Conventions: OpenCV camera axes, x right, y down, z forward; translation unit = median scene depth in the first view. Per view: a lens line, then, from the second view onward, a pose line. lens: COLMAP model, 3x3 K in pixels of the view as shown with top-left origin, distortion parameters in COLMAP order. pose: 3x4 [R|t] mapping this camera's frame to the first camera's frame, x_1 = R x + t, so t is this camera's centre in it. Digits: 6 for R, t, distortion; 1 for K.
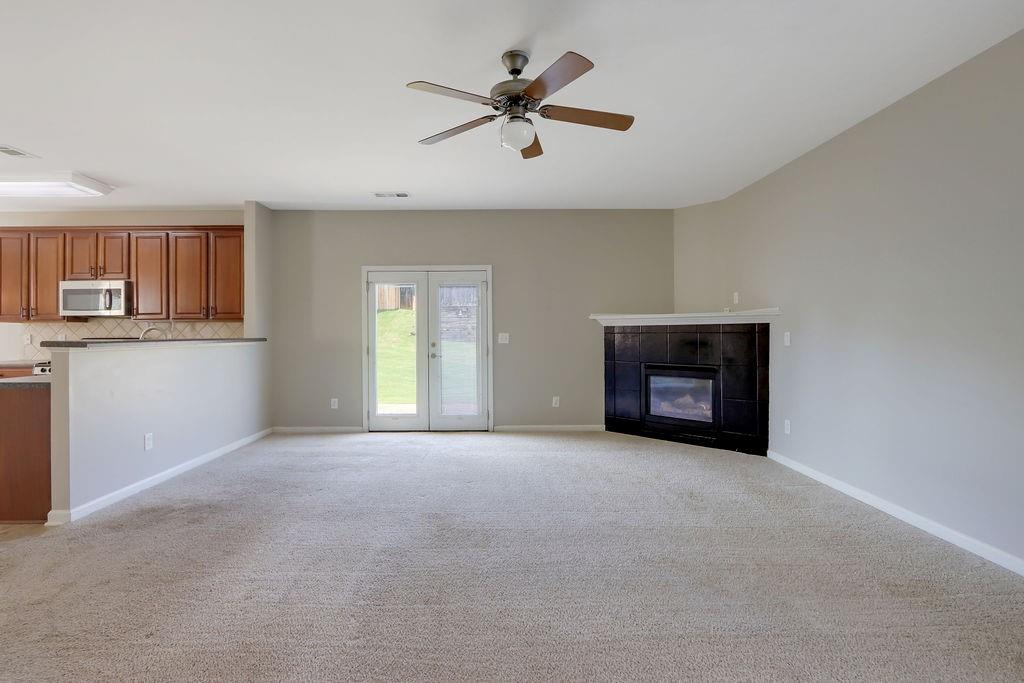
lens RADIAL K [[474.3, 0, 505.0], [0, 474.3, 338.6], [0, 0, 1]] dist [-0.011560, 0.000475]
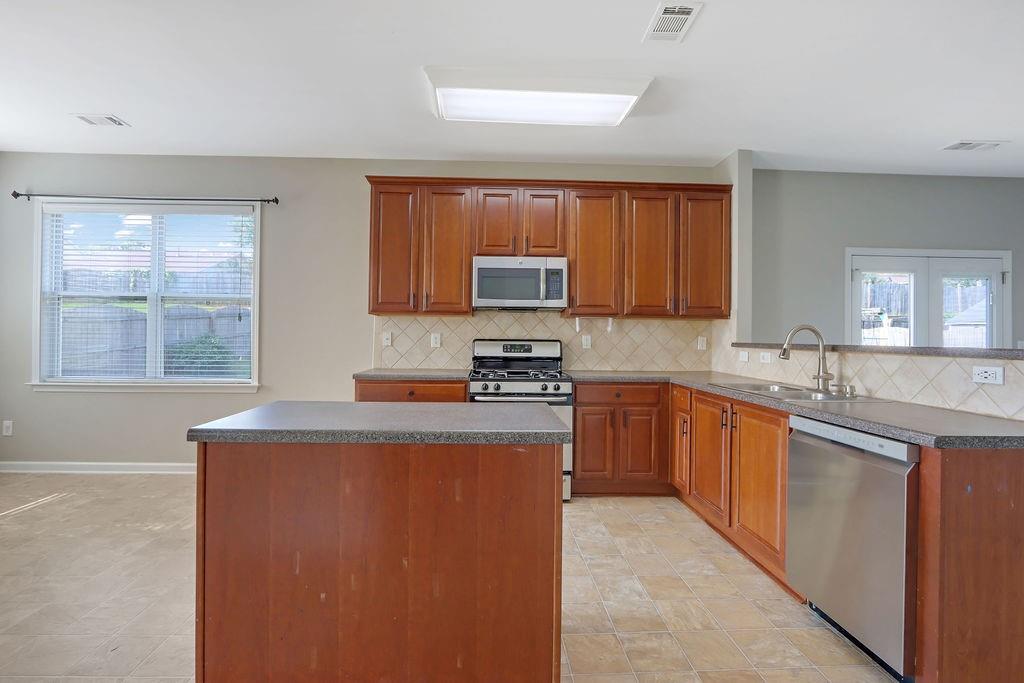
lens RADIAL K [[474.3, 0, 505.0], [0, 474.3, 338.6], [0, 0, 1]] dist [-0.011560, 0.000475]
pose [[0.999280, 0.015947, 0.034425, -0.895946], [-0.015796, 0.999864, -0.004640, 0.001141], [-0.034495, 0.004093, 0.999397, 0.295510]]
